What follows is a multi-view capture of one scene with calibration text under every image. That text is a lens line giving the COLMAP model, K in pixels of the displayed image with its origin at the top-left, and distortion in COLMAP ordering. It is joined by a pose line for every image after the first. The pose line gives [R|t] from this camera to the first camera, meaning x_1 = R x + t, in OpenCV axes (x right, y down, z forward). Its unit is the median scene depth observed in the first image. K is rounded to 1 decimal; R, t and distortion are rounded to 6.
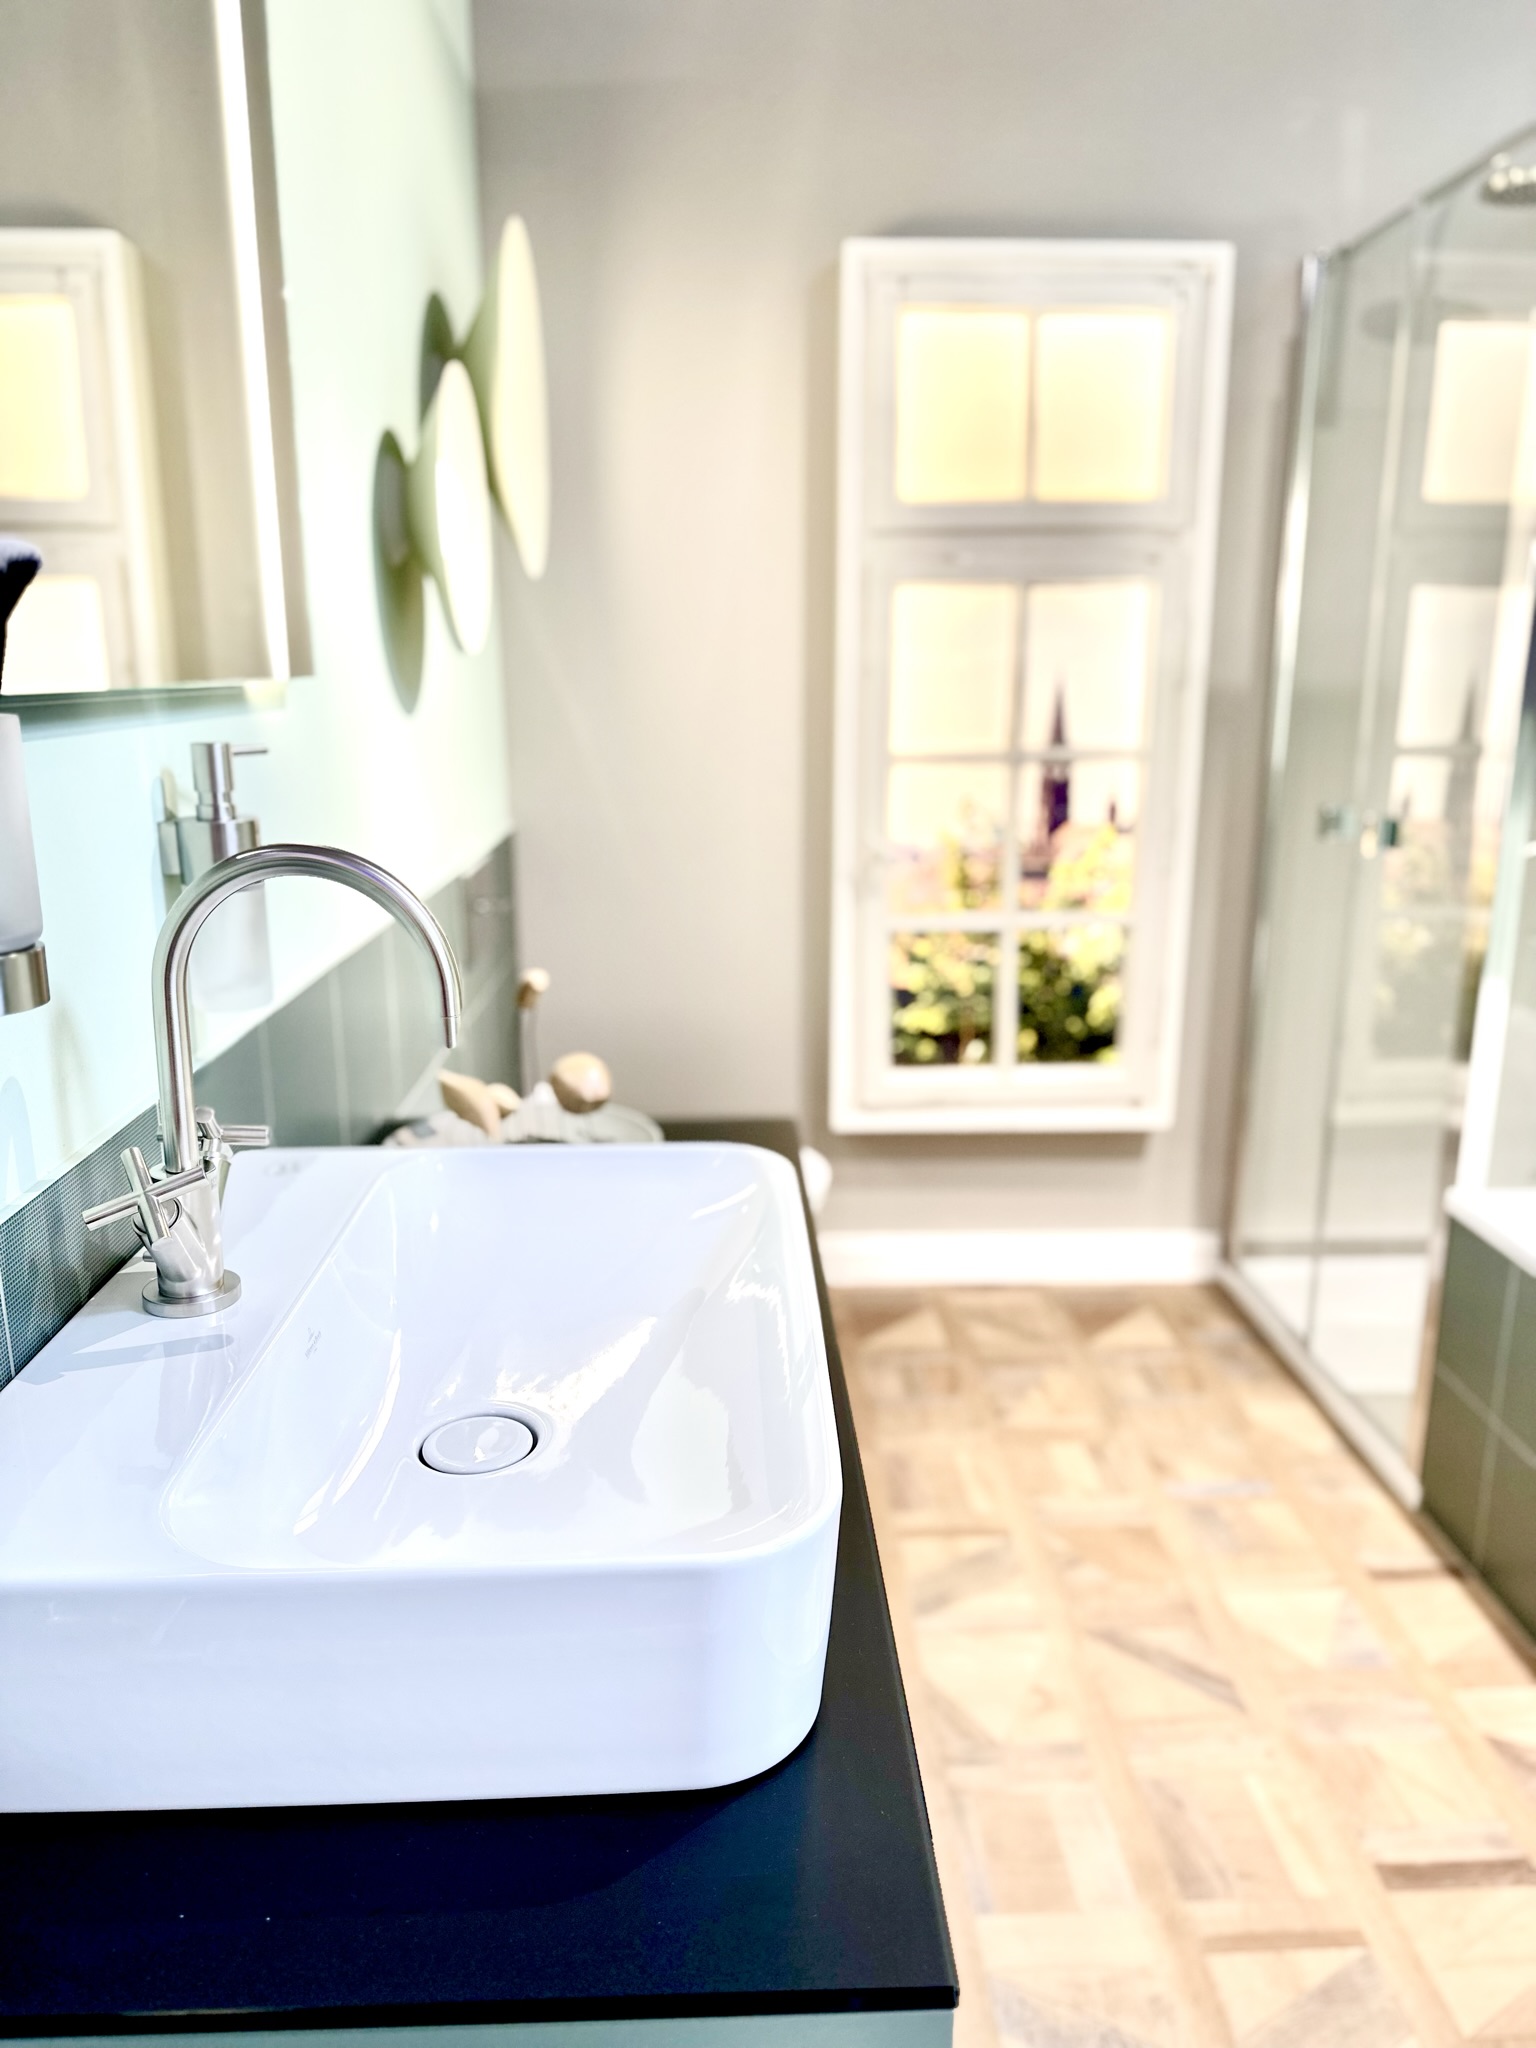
lens RADIAL K [[1483.7, 0, 766.9], [0, 1483.7, 1025.4], [0, 0, 1]] dist [0.006289, 0.001407]
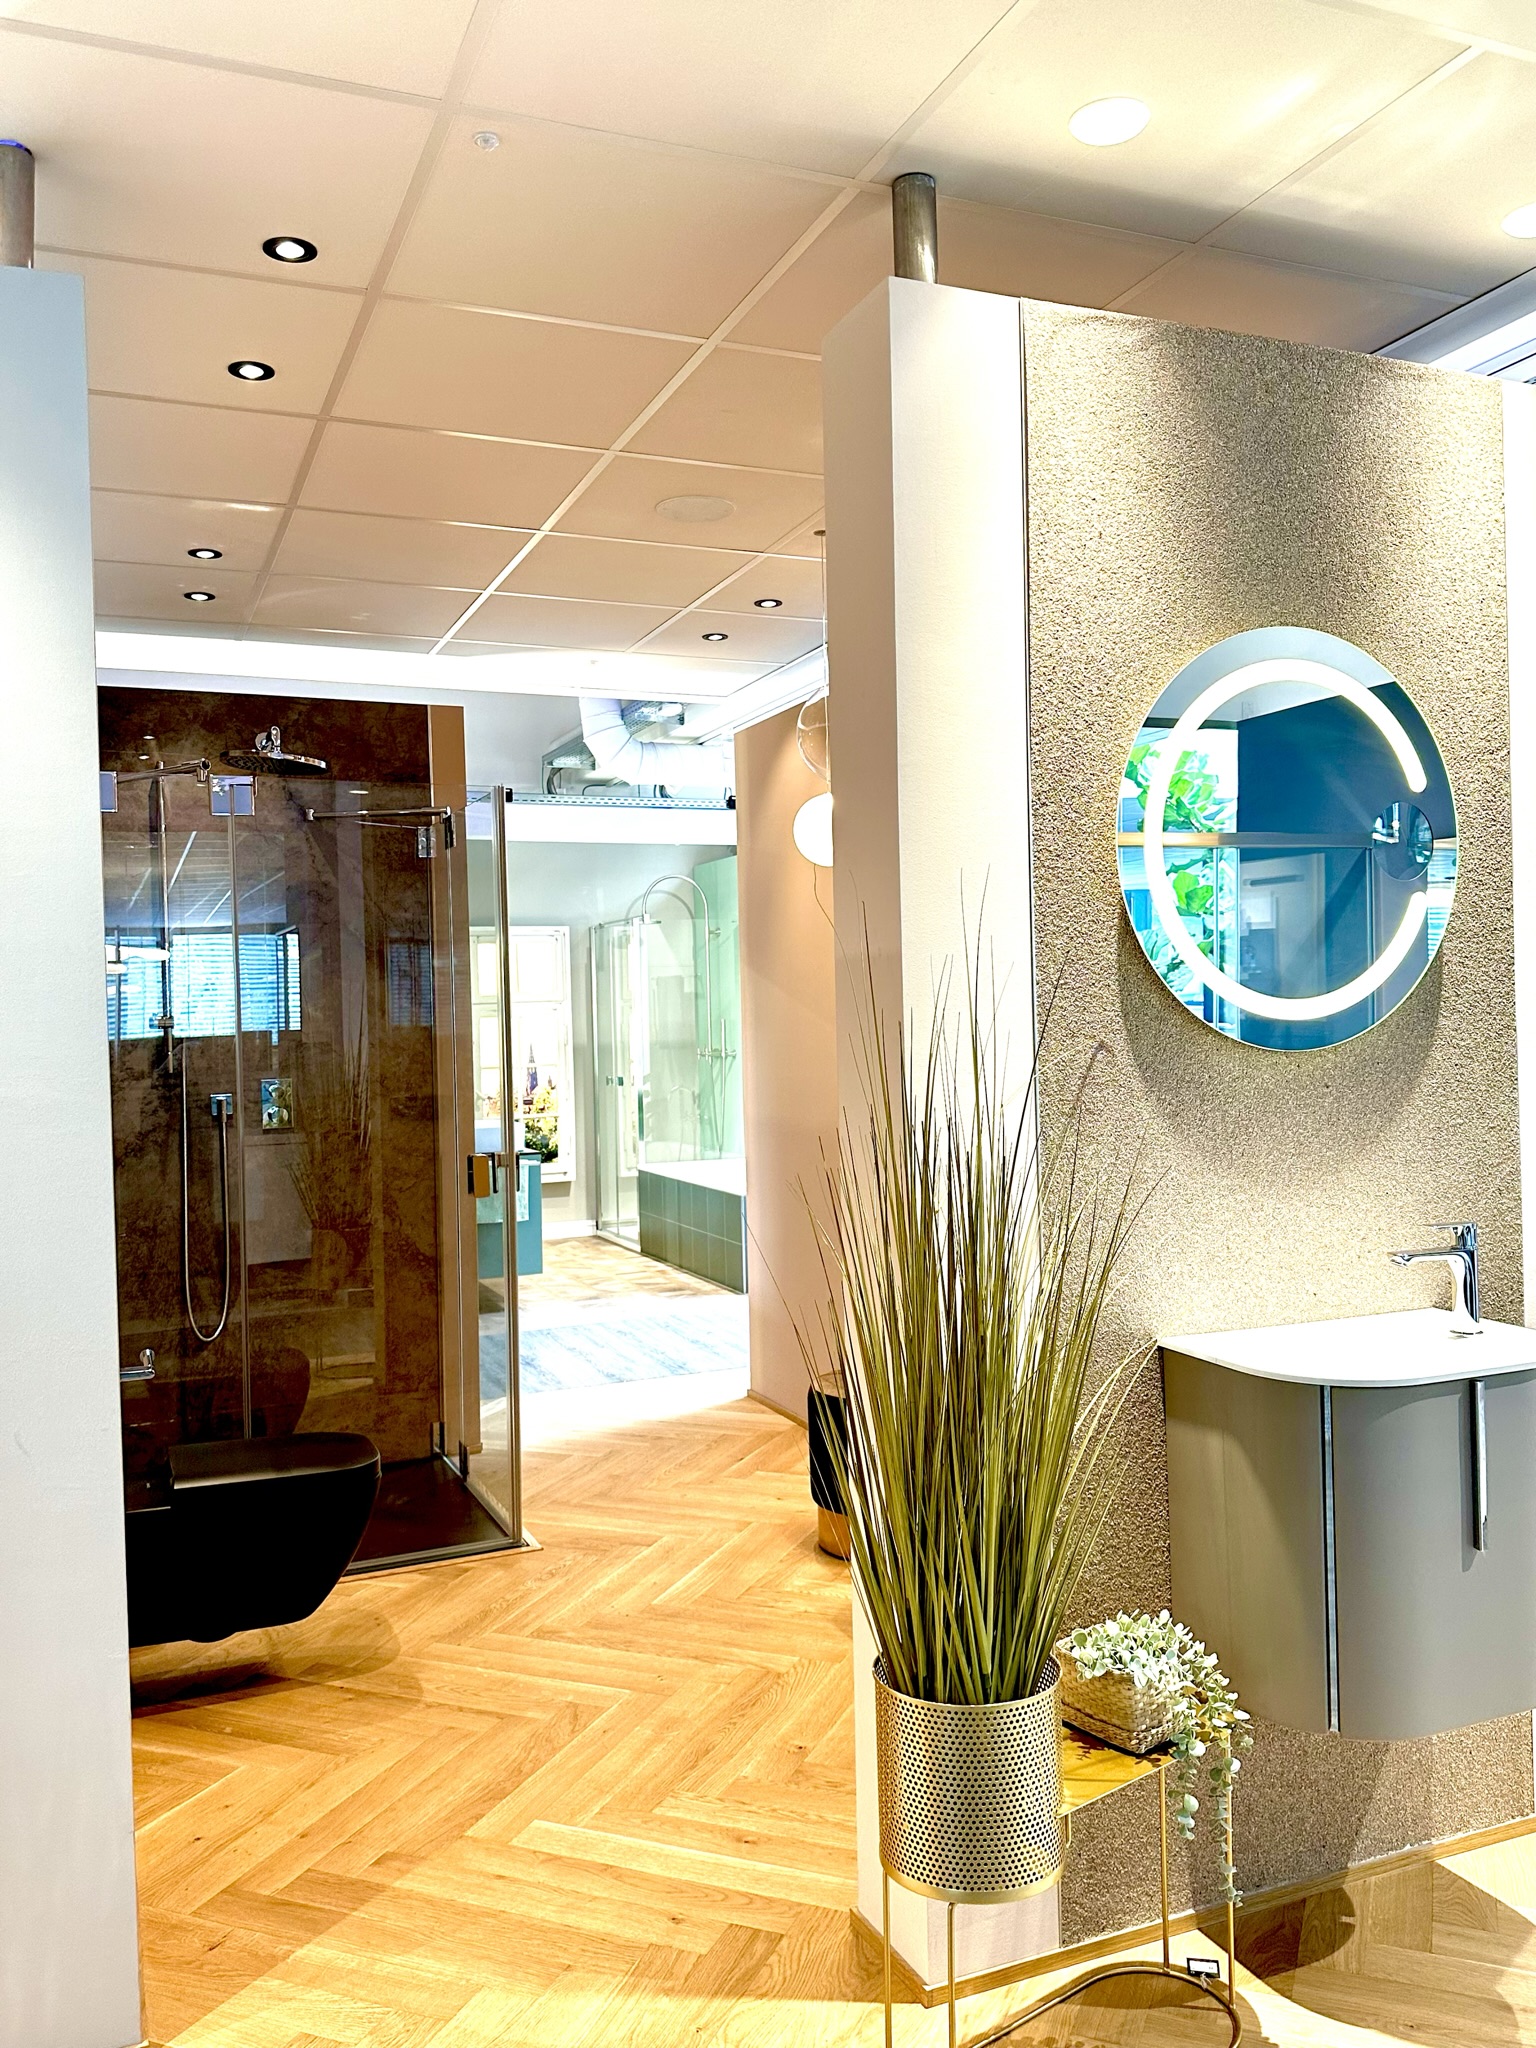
lens RADIAL K [[1609.5, 0, 762.7], [0, 1609.5, 1020.4], [0, 0, 1]] dist [0.062149, 0.003824]
pose [[0.936243, -0.028339, 0.350208, -0.568208], [0.112431, 0.968497, -0.222201, 0.564337], [-0.332879, 0.247408, 0.909935, -2.417375]]
